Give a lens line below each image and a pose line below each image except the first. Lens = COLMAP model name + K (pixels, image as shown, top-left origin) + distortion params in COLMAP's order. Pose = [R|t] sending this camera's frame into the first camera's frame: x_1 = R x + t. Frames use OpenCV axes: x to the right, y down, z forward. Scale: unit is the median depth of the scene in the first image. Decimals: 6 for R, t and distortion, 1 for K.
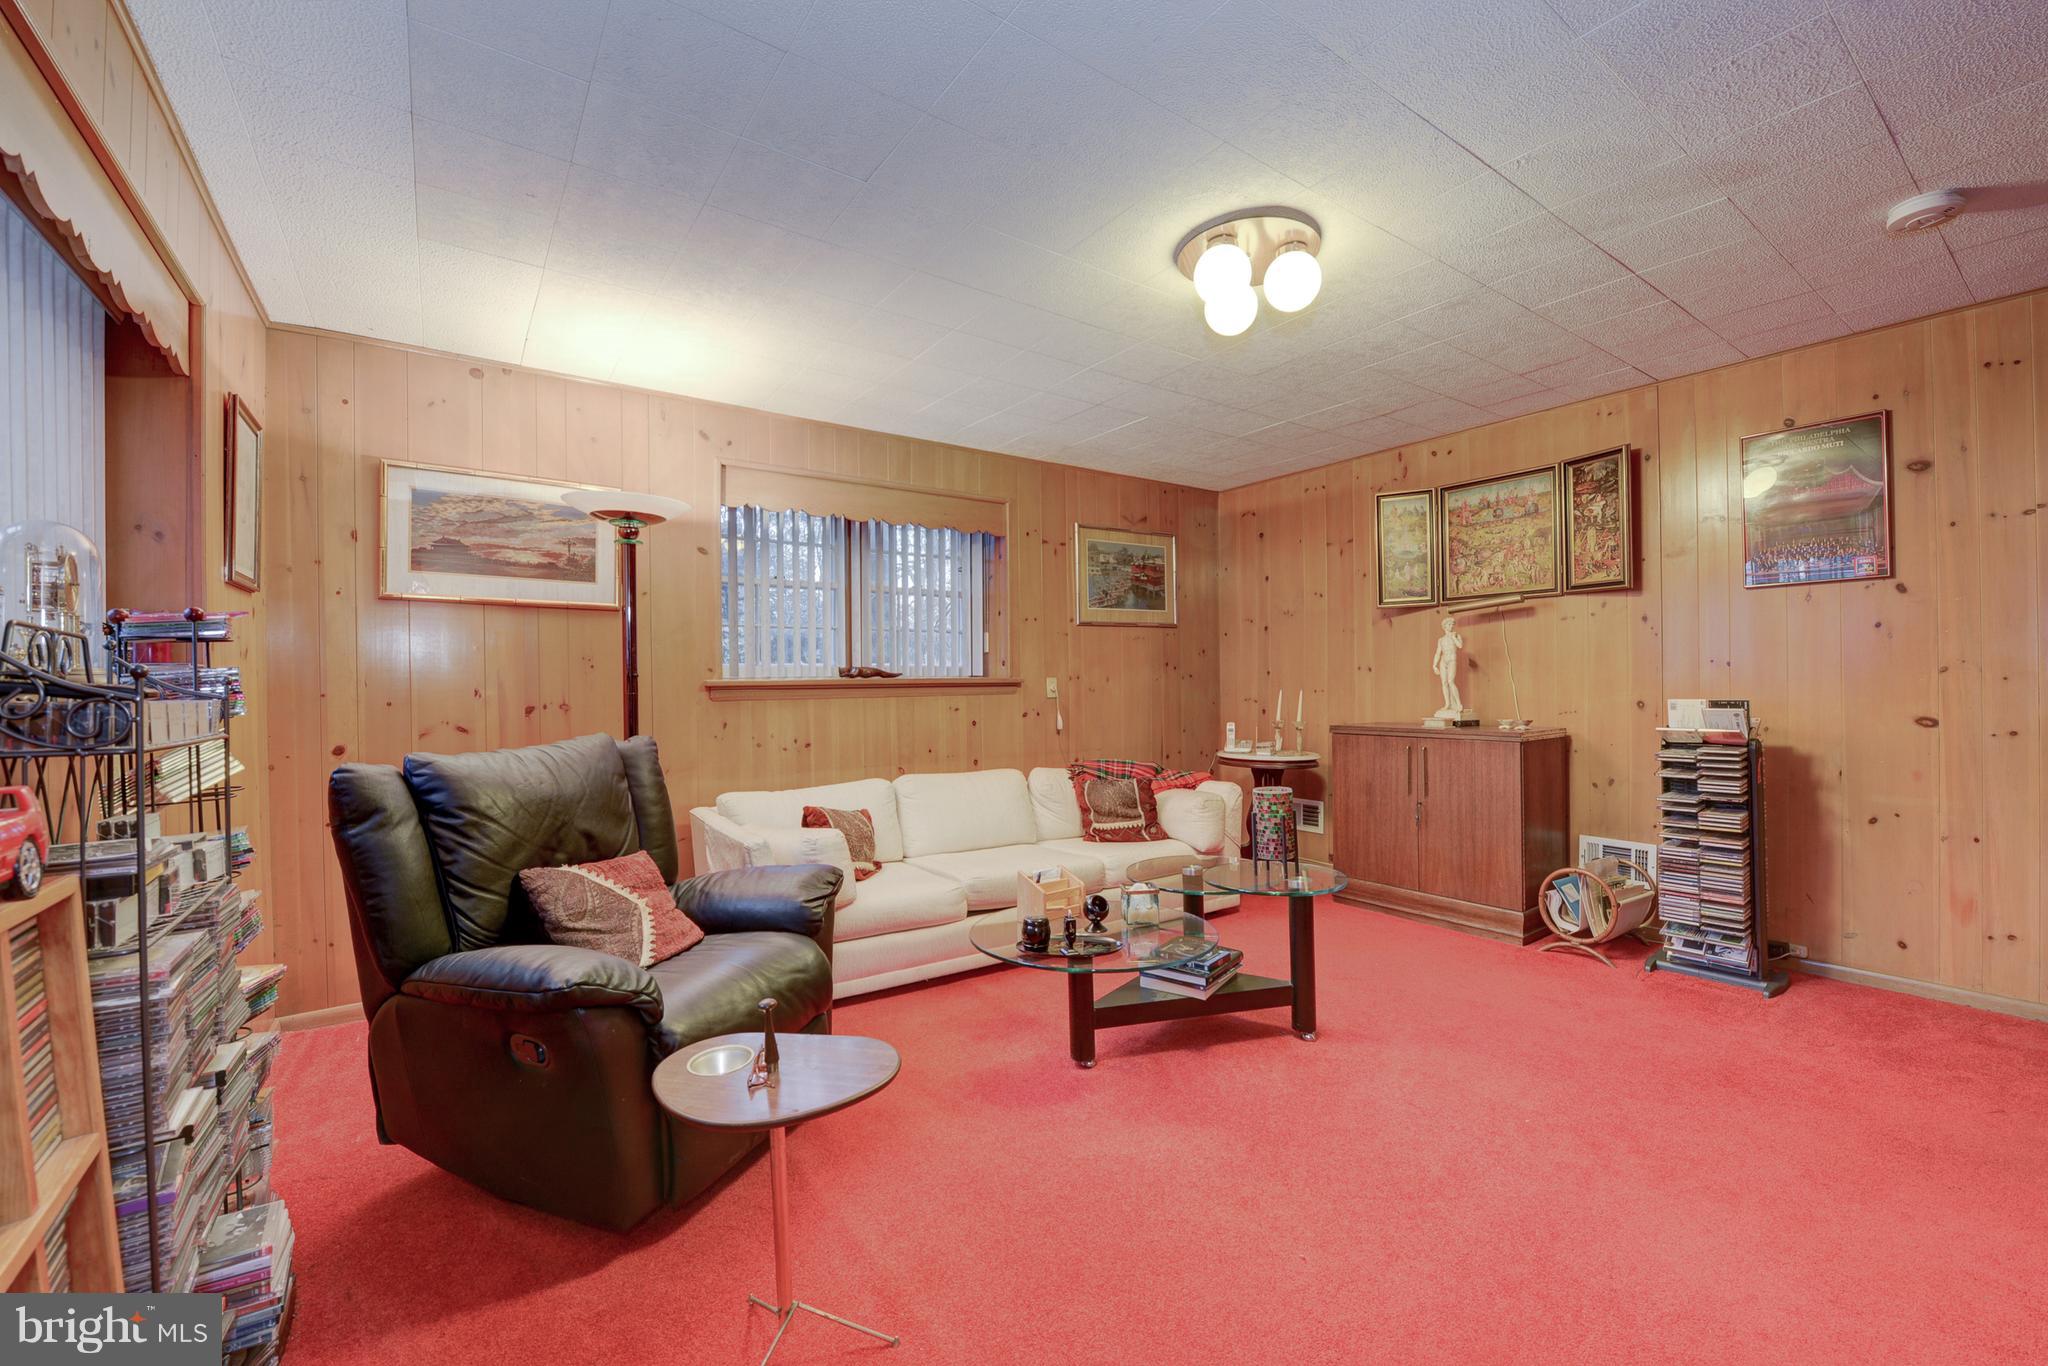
lens RADIAL K [[824.9, 0, 1024.0], [0, 824.9, 683.0], [0, 0, 1]] dist [0.001485, -0.009092]
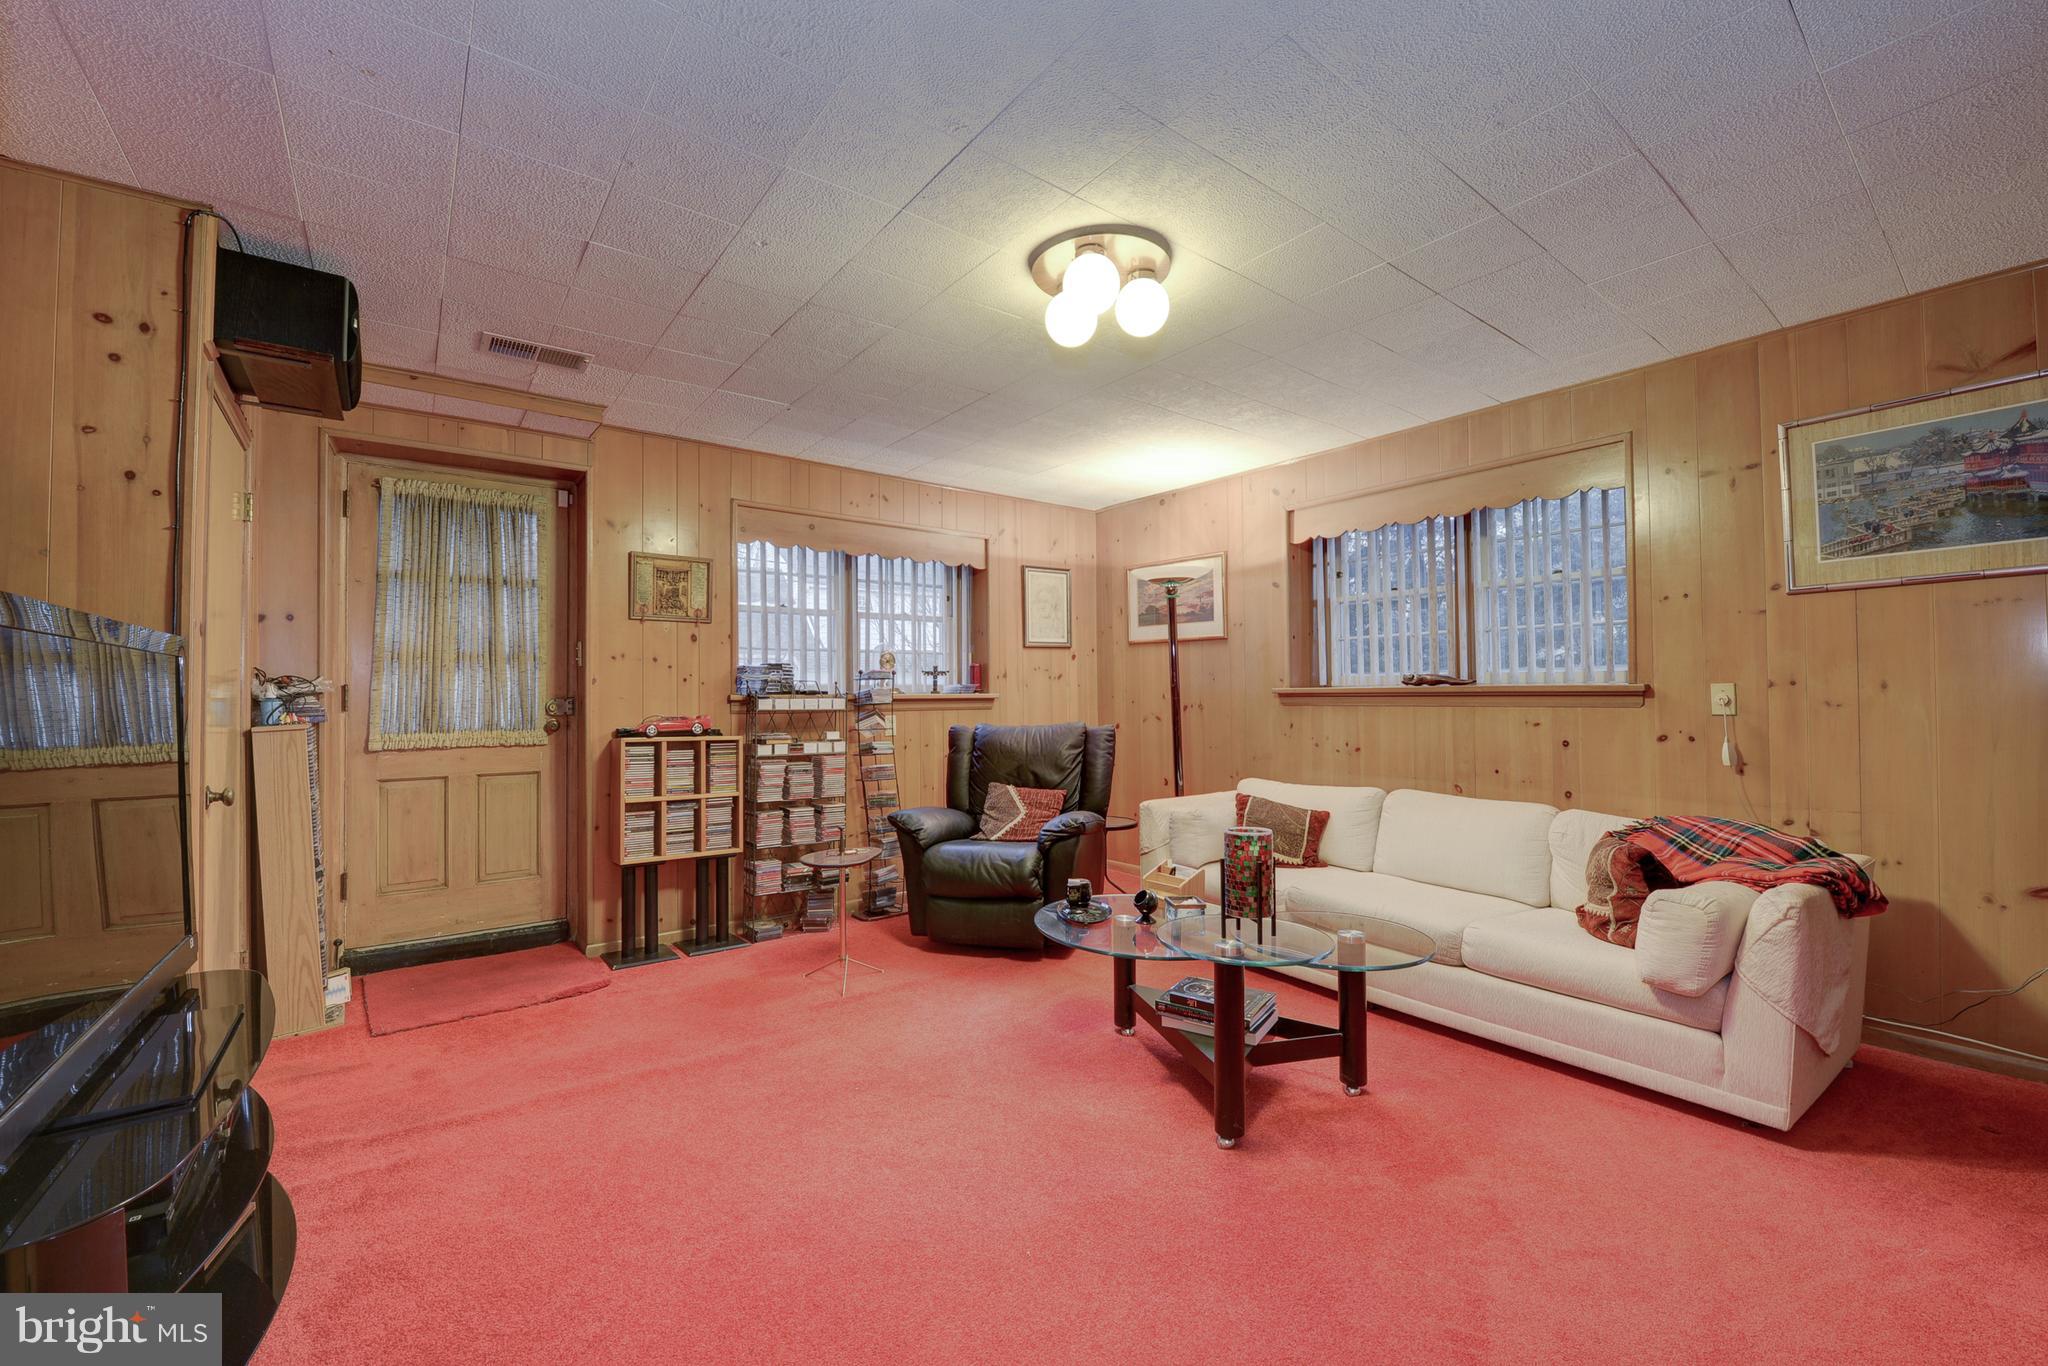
lens RADIAL K [[824.9, 0, 1024.0], [0, 824.9, 683.0], [0, 0, 1]] dist [0.001485, -0.009092]
pose [[0.035639, -0.003947, -0.999357, 0.743553], [0.003899, 0.999985, -0.003810, -0.007371], [0.999357, -0.003761, 0.035654, 0.507177]]
